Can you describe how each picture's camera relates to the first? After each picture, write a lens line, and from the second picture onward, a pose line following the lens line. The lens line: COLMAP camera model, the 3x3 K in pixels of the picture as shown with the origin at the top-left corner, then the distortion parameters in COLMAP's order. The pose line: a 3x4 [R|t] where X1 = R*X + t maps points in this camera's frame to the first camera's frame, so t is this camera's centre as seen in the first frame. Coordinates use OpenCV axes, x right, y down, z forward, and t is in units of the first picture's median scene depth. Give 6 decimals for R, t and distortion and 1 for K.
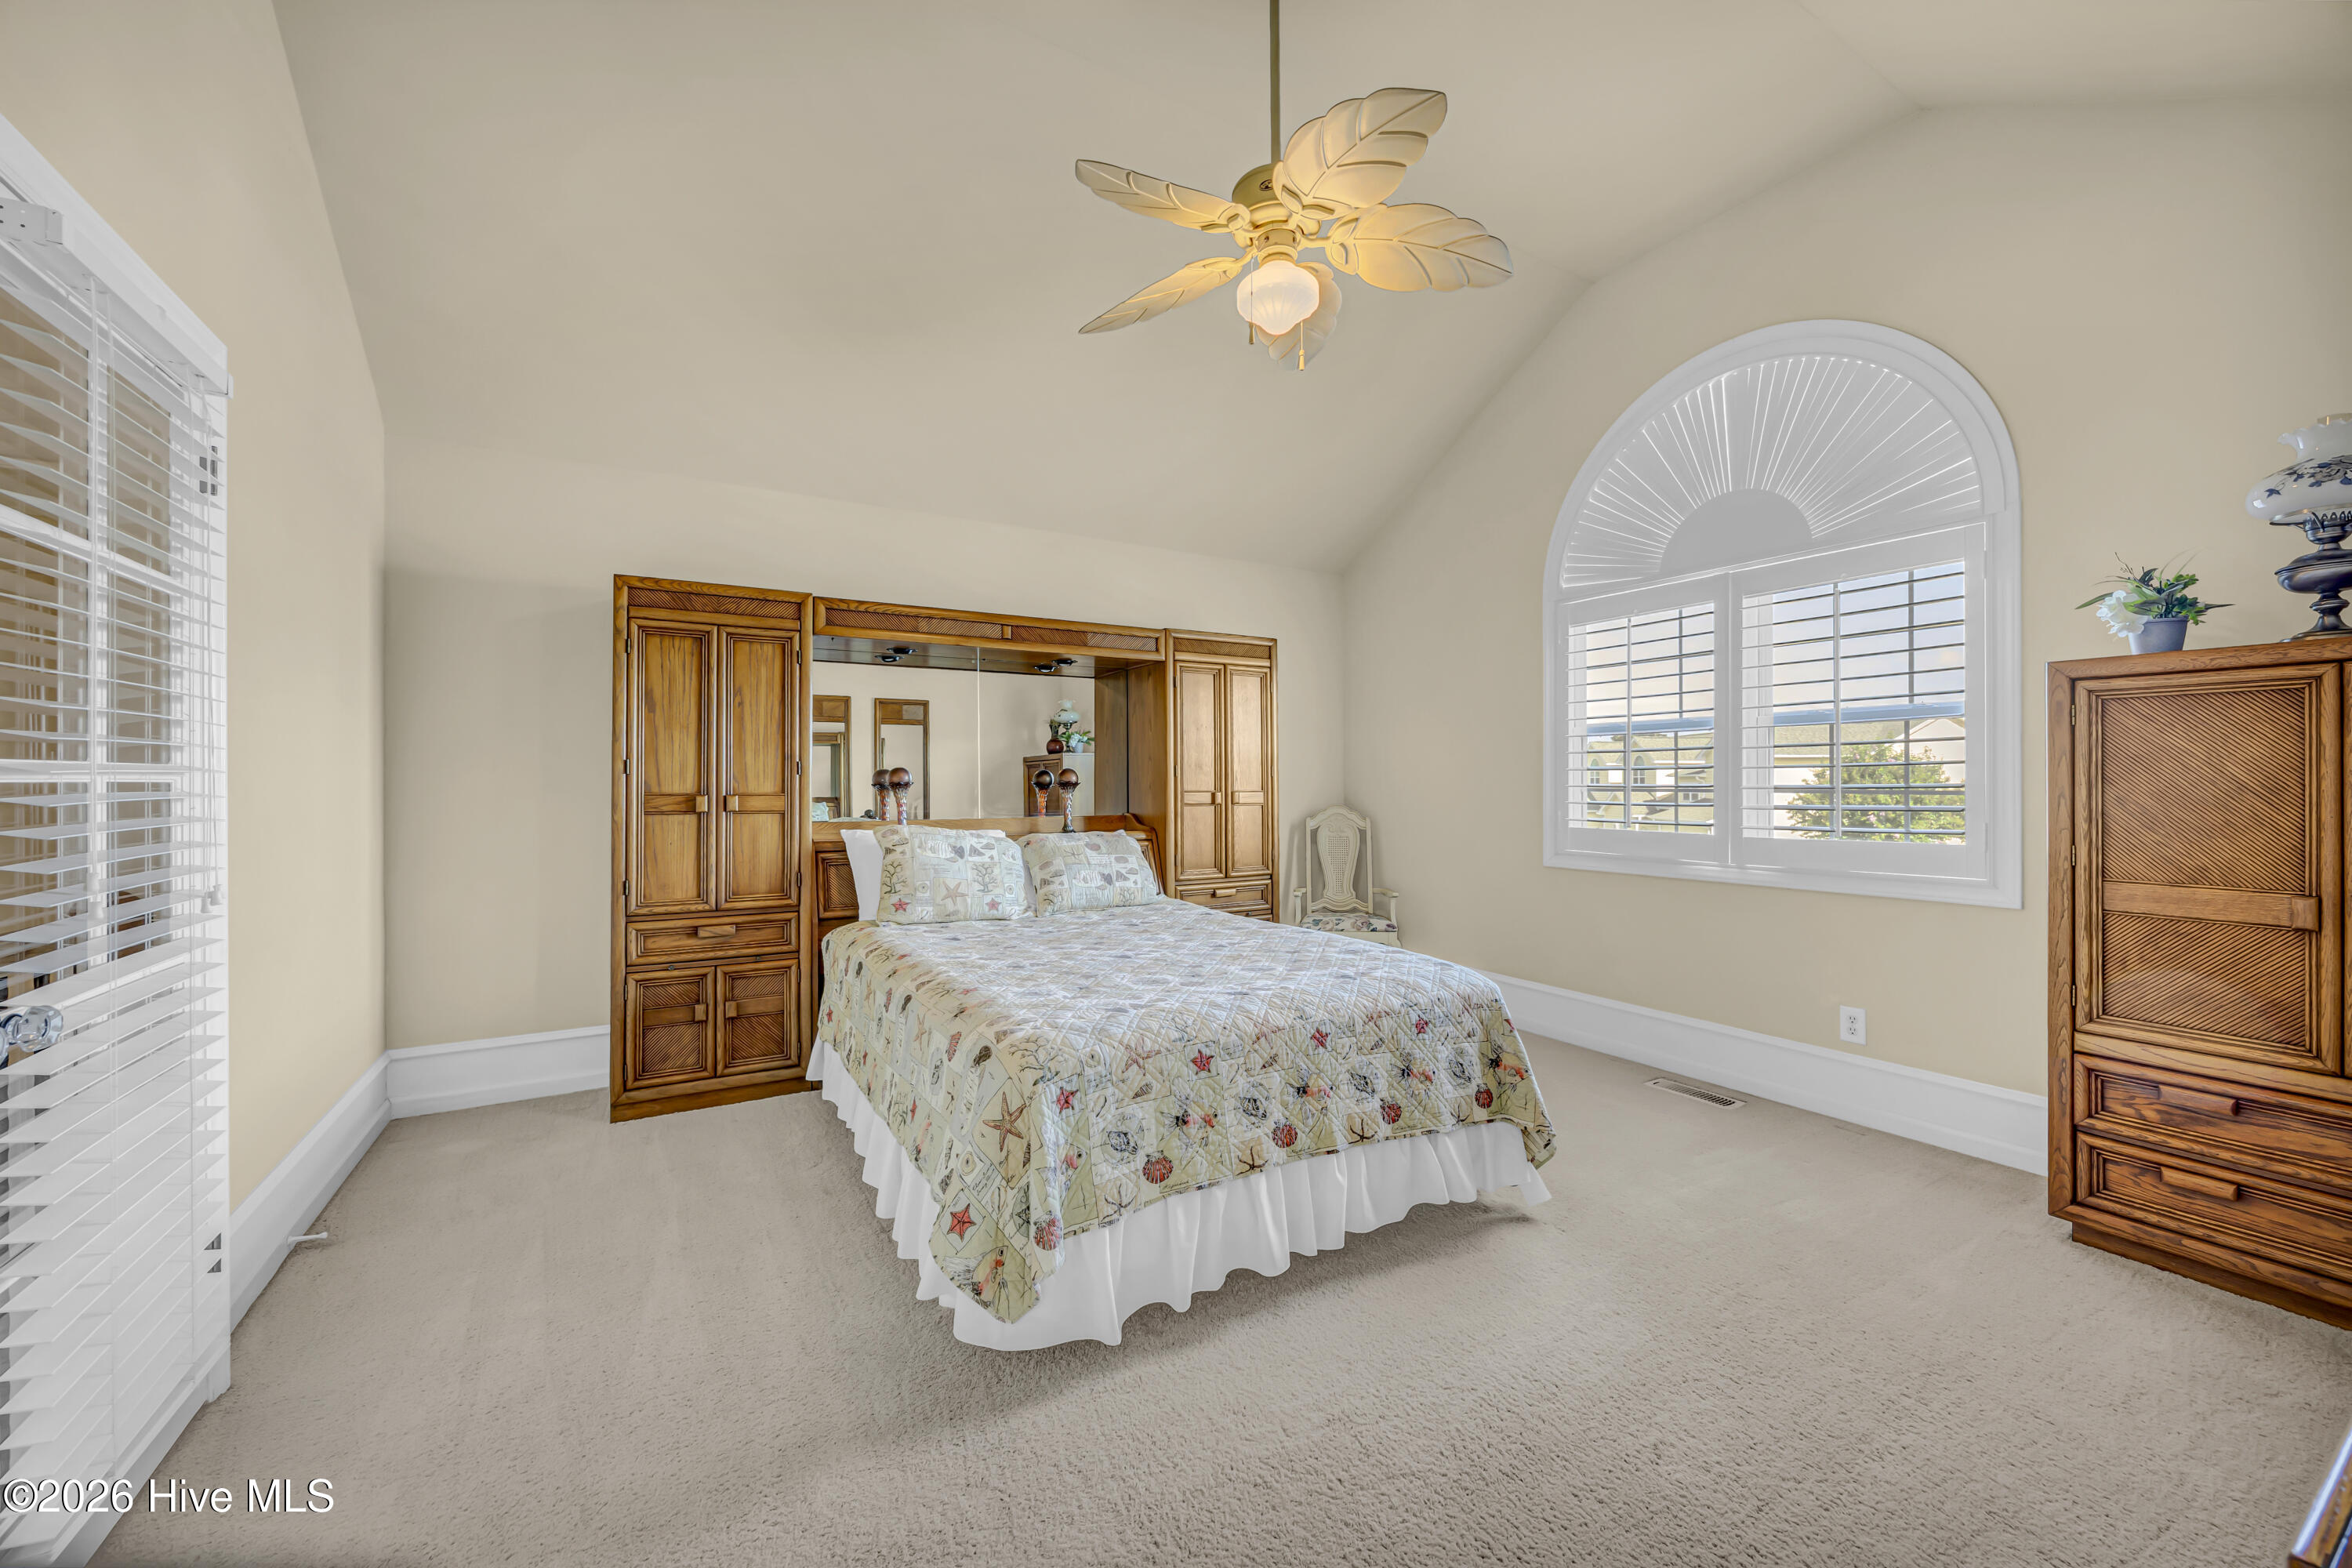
lens RADIAL K [[906.6, 0, 1196.2], [0, 906.6, 780.5], [0, 0, 1]] dist [-0.003190, -0.000281]
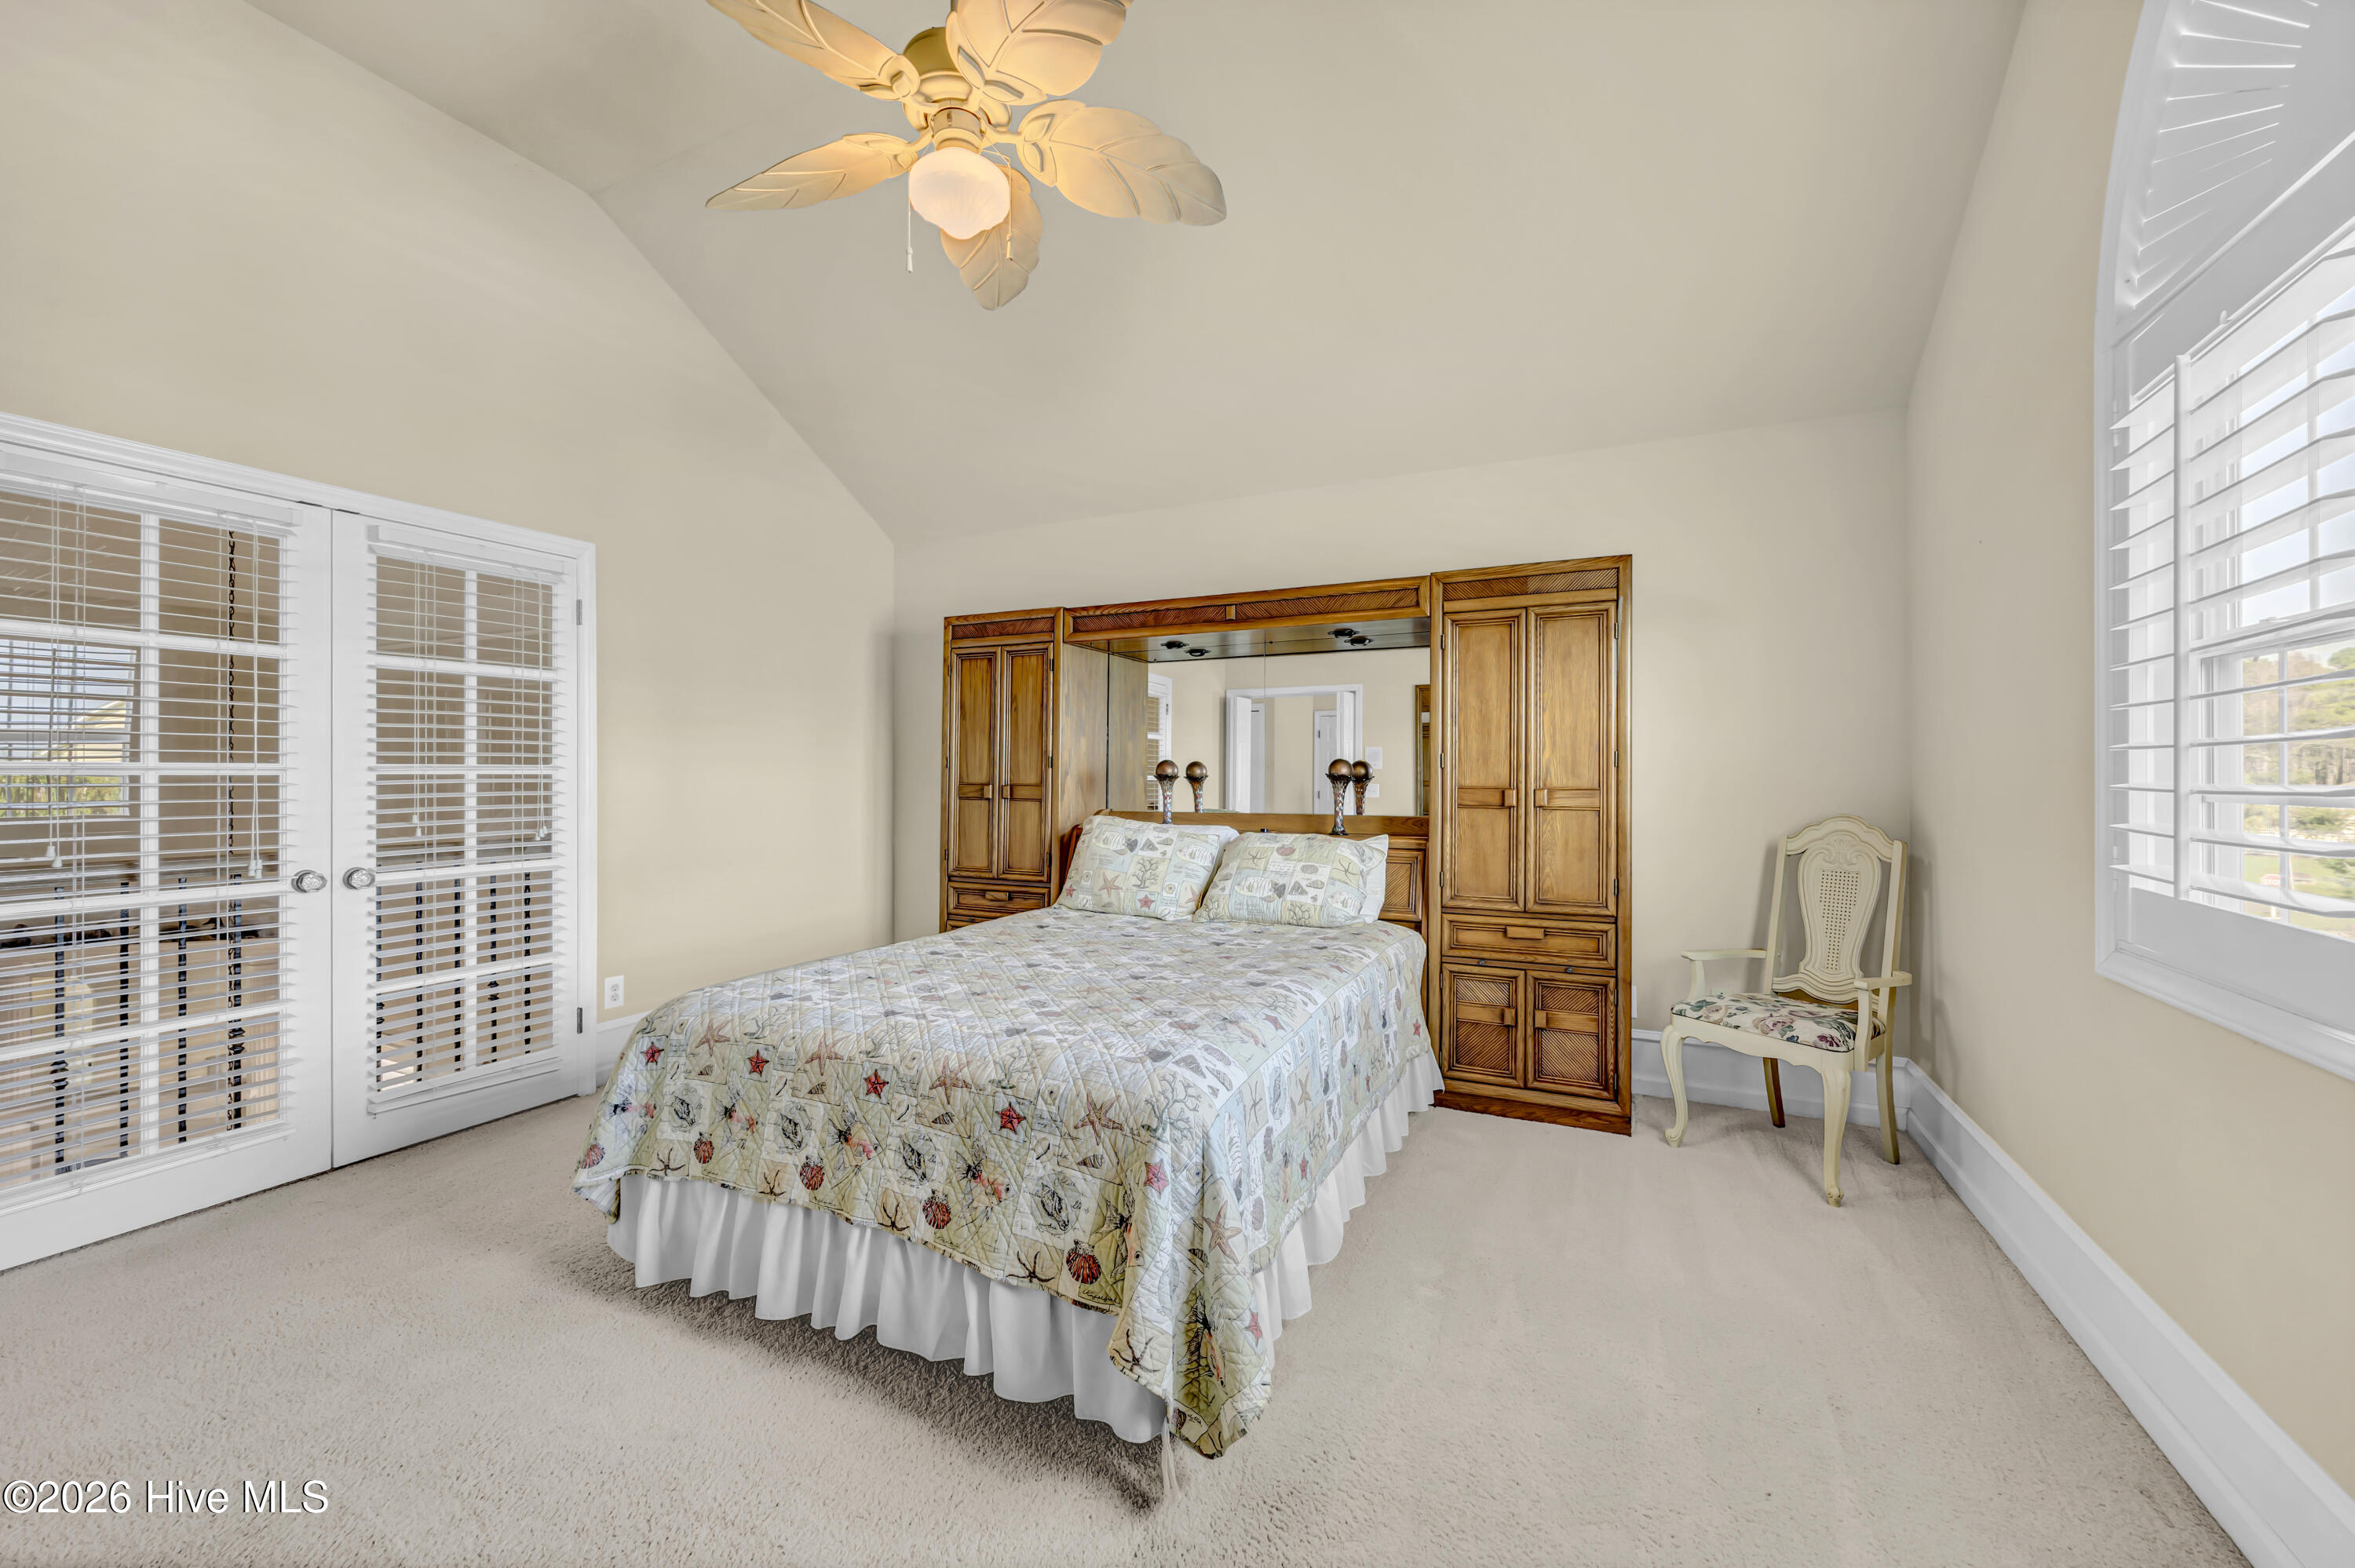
lens RADIAL K [[955.1, 0, 1188.8], [0, 955.1, 777.9], [0, 0, 1]] dist [0.012117, 0.000094]
pose [[0.537497, 0.005010, -0.843251, 0.731643], [0.000370, 0.999981, 0.006177, -0.001402], [0.843265, -0.003632, 0.537485, 0.546938]]
